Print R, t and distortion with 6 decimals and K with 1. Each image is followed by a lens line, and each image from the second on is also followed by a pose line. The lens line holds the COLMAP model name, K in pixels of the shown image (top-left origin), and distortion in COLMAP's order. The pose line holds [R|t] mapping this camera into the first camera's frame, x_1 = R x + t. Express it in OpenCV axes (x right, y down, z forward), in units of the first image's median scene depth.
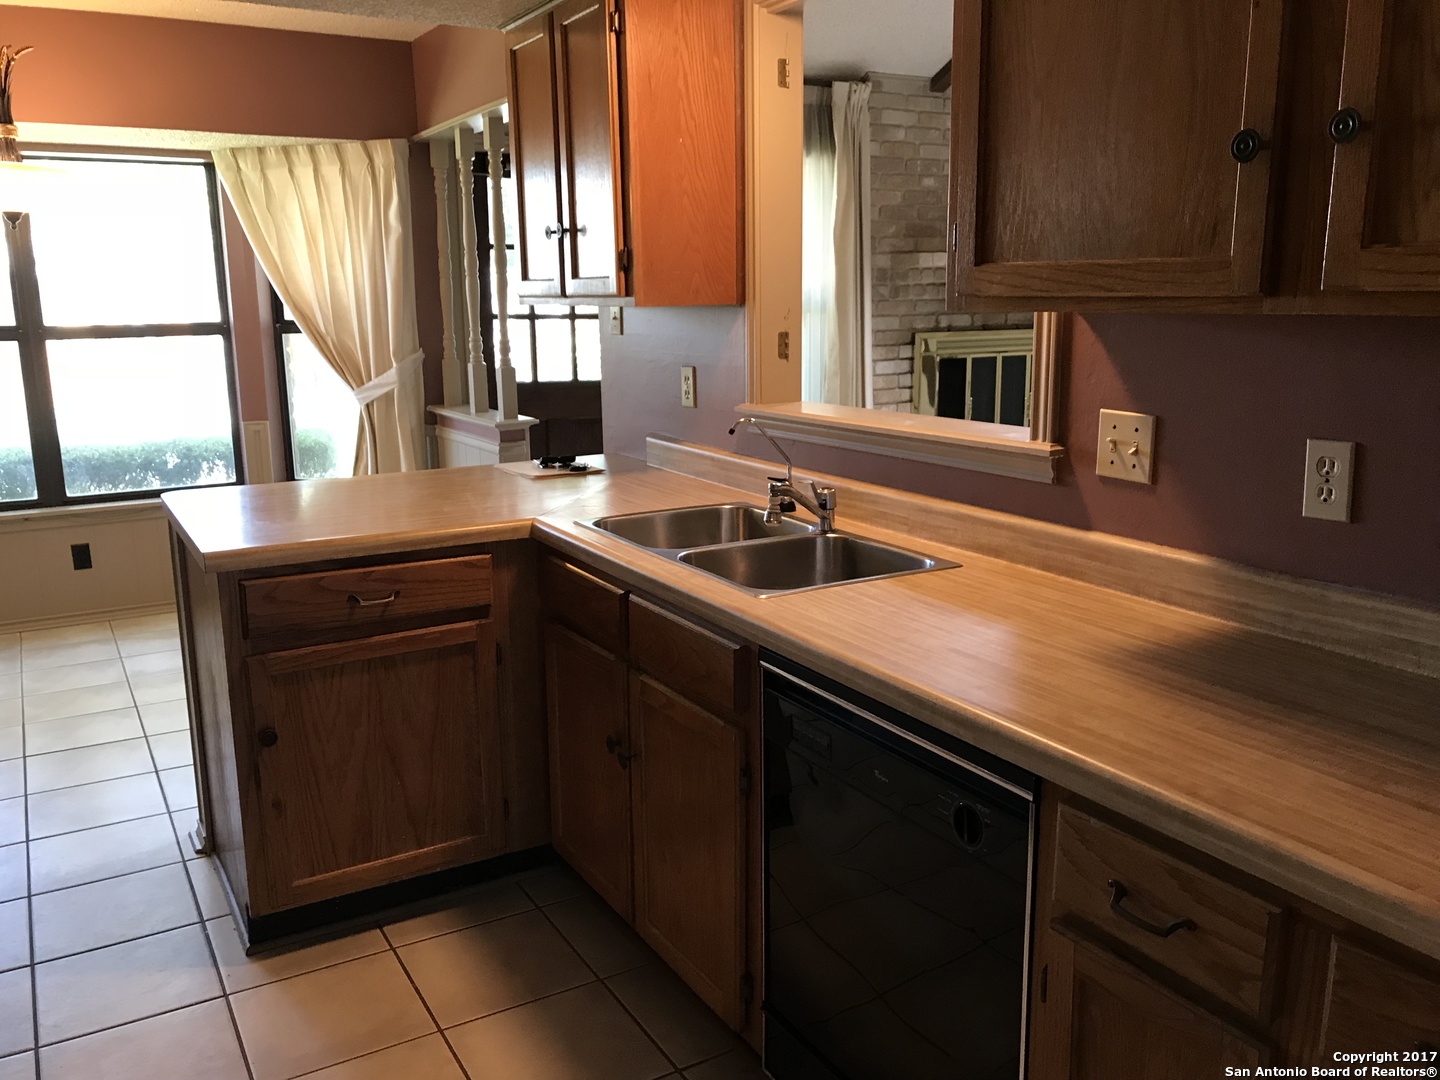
lens RADIAL K [[1185.8, 0, 721.5], [0, 1185.8, 540.9], [0, 0, 1]] dist [0.025834, -0.008745]
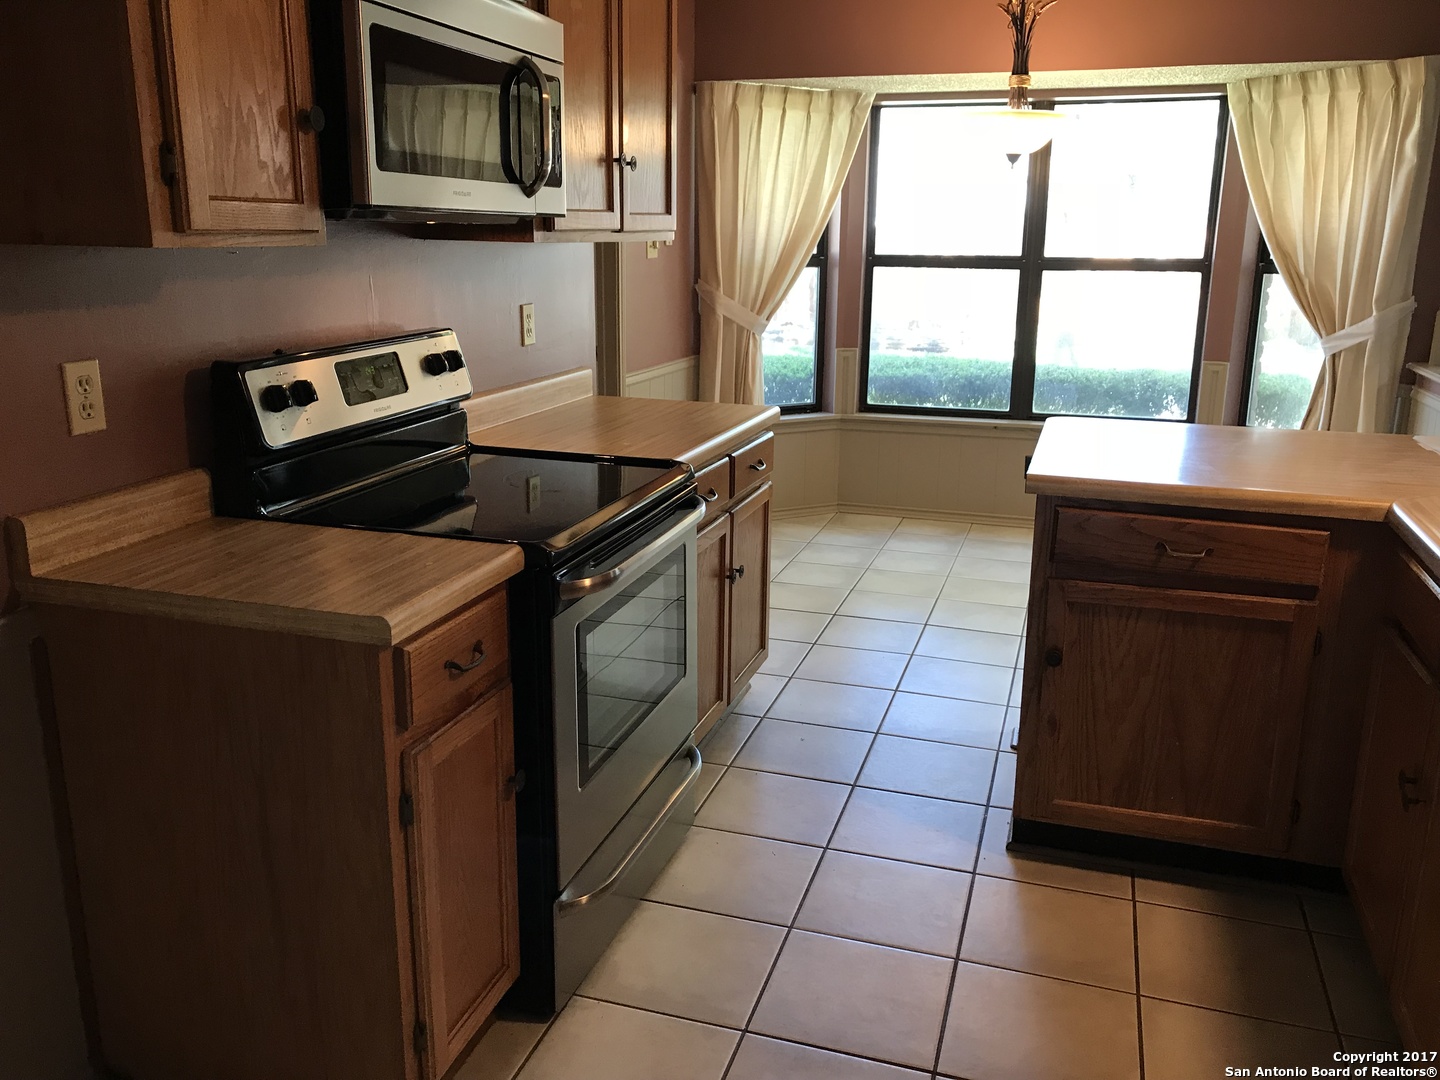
lens RADIAL K [[1185.8, 0, 716.5], [0, 1185.8, 540.5], [0, 0, 1]] dist [0.025834, -0.008745]
pose [[0.673743, 0.208024, -0.709081, 0.065810], [-0.171796, 0.977361, 0.123495, -0.006837], [0.718719, 0.038614, 0.694228, 0.025163]]
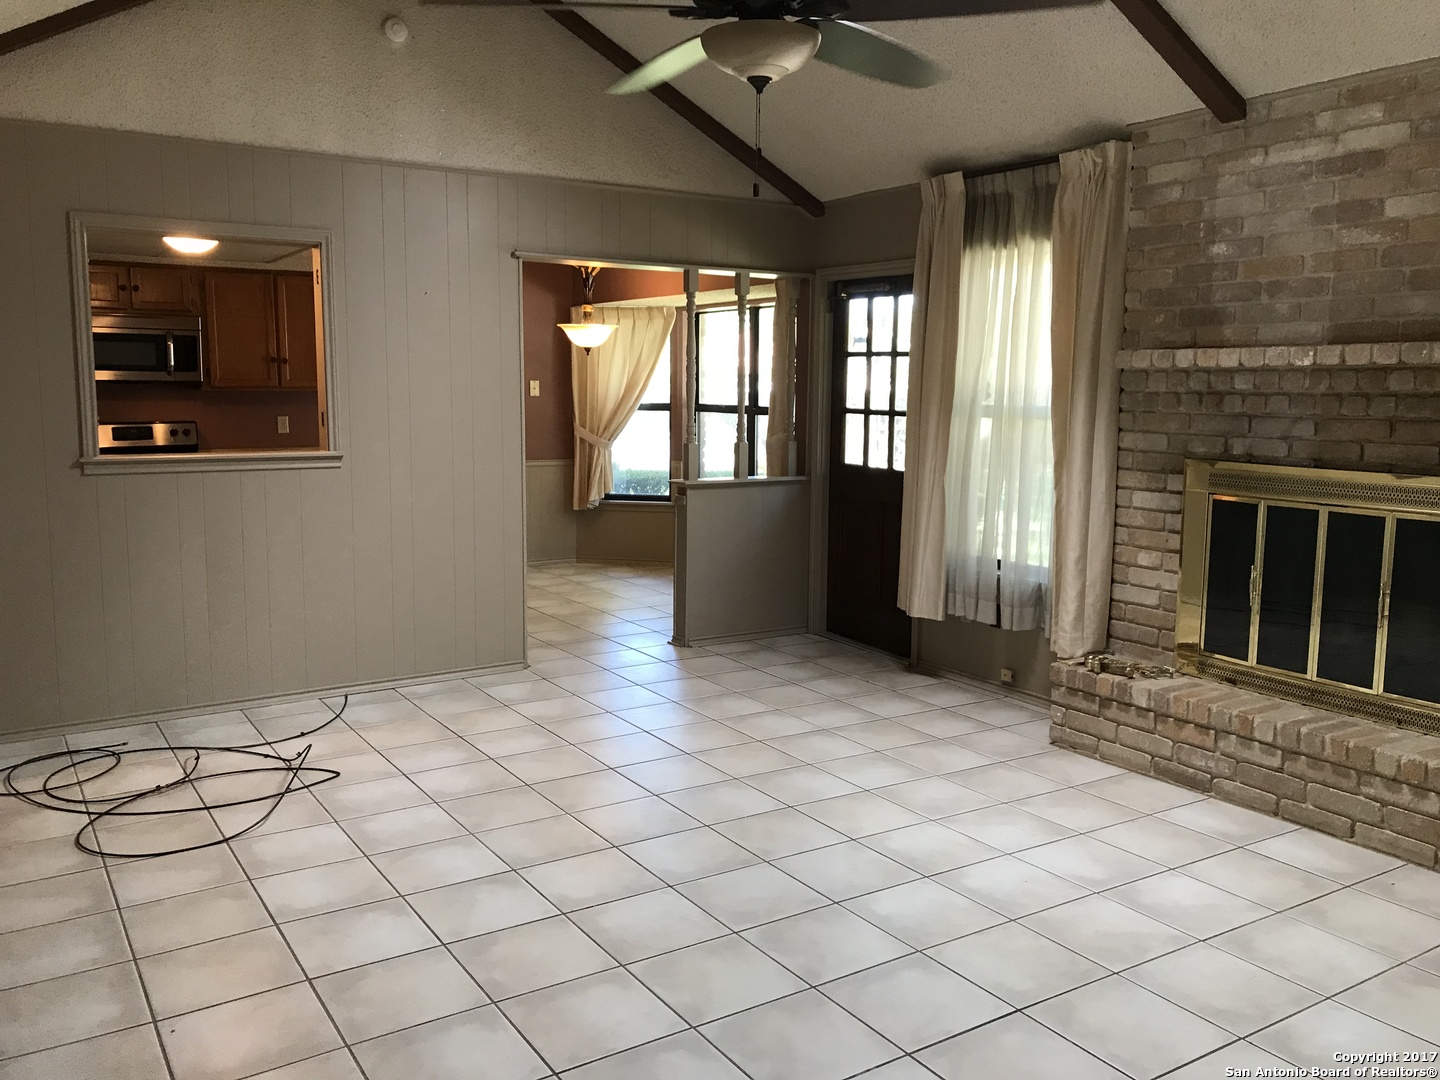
lens RADIAL K [[1185.8, 0, 721.6], [0, 1185.8, 544.6], [0, 0, 1]] dist [0.025834, -0.008745]
pose [[0.029920, 0.146940, -0.988693, 1.117857], [-0.212918, 0.967371, 0.137327, -0.209787], [0.976612, 0.206402, 0.060230, 0.888176]]
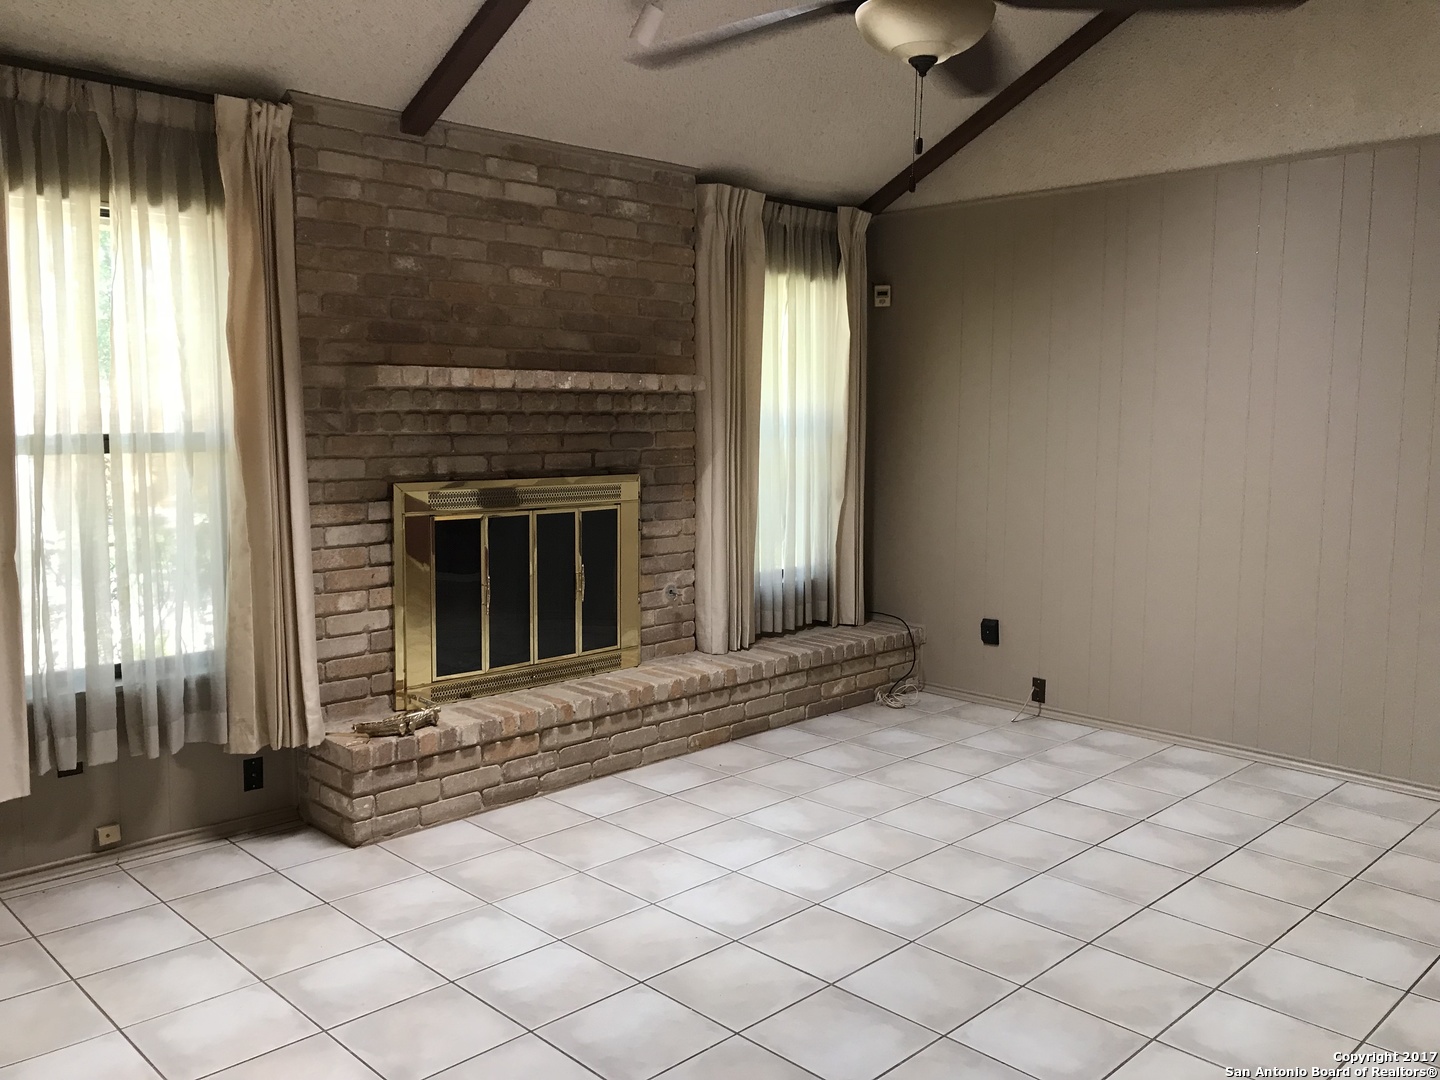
lens RADIAL K [[1185.8, 0, 706.0], [0, 1185.8, 530.3], [0, 0, 1]] dist [0.025834, -0.008745]
pose [[0.972064, -0.006282, 0.234632, 0.226964], [0.030266, 0.994651, -0.098758, -0.099476], [-0.232756, 0.103100, 0.967055, 0.406260]]
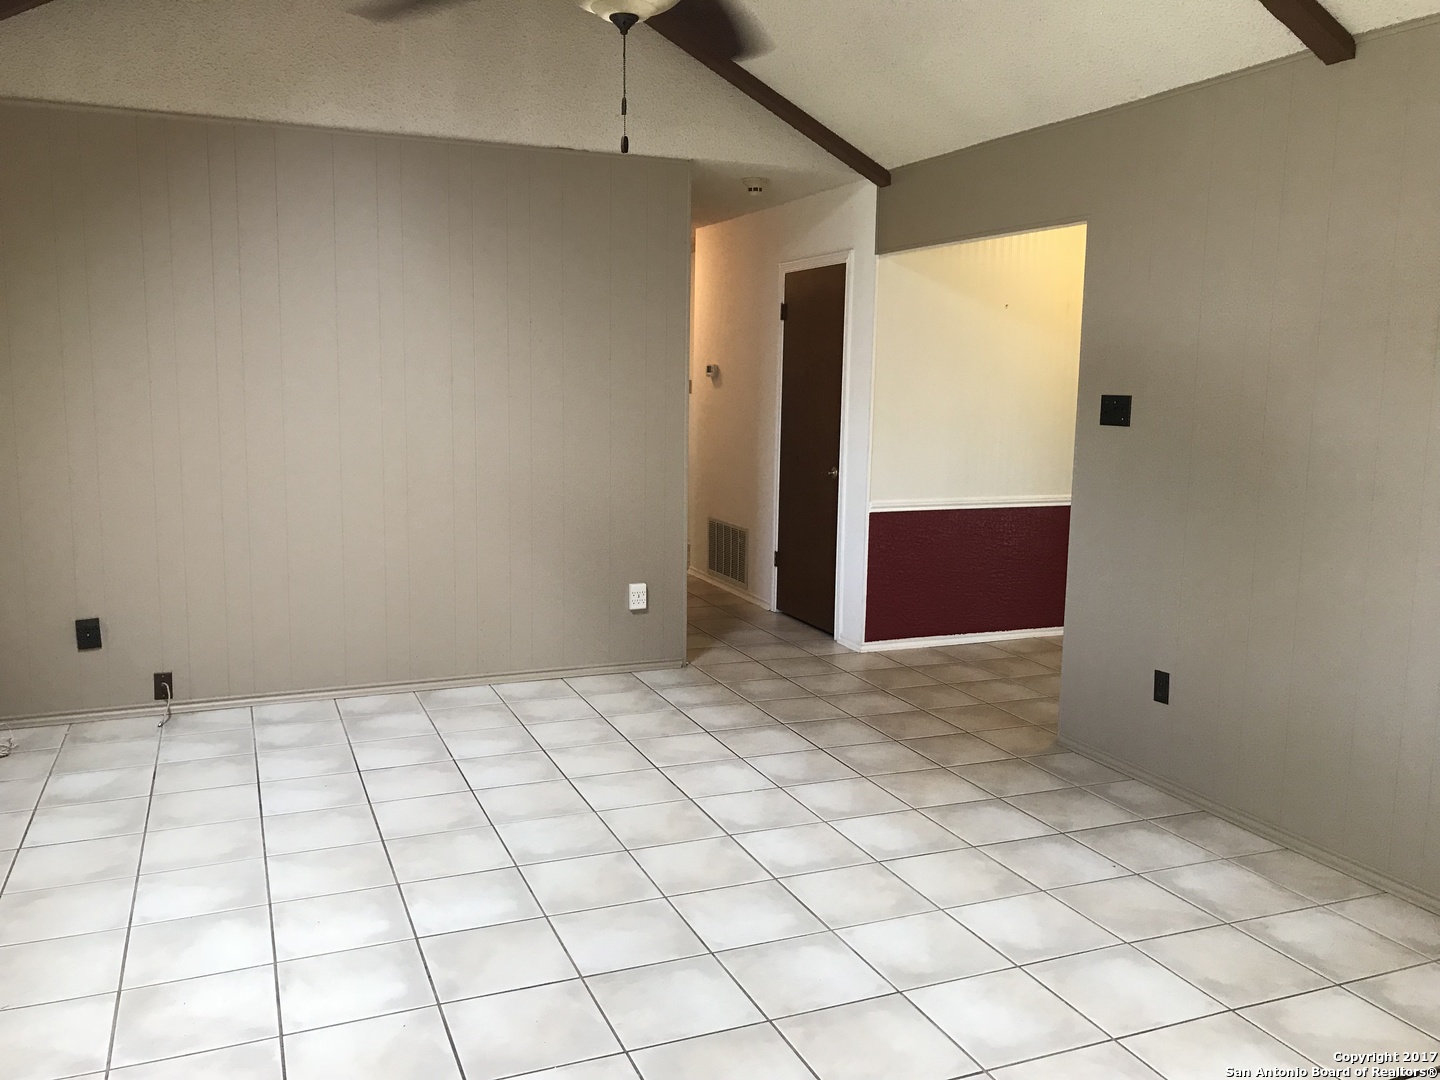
lens RADIAL K [[1185.8, 0, 716.2], [0, 1185.8, 535.0], [0, 0, 1]] dist [0.025834, -0.008745]
pose [[0.149075, -0.121200, 0.981370, -0.099663], [0.190794, 0.977336, 0.091719, -0.177571], [-0.970244, 0.173567, 0.168821, 0.801123]]
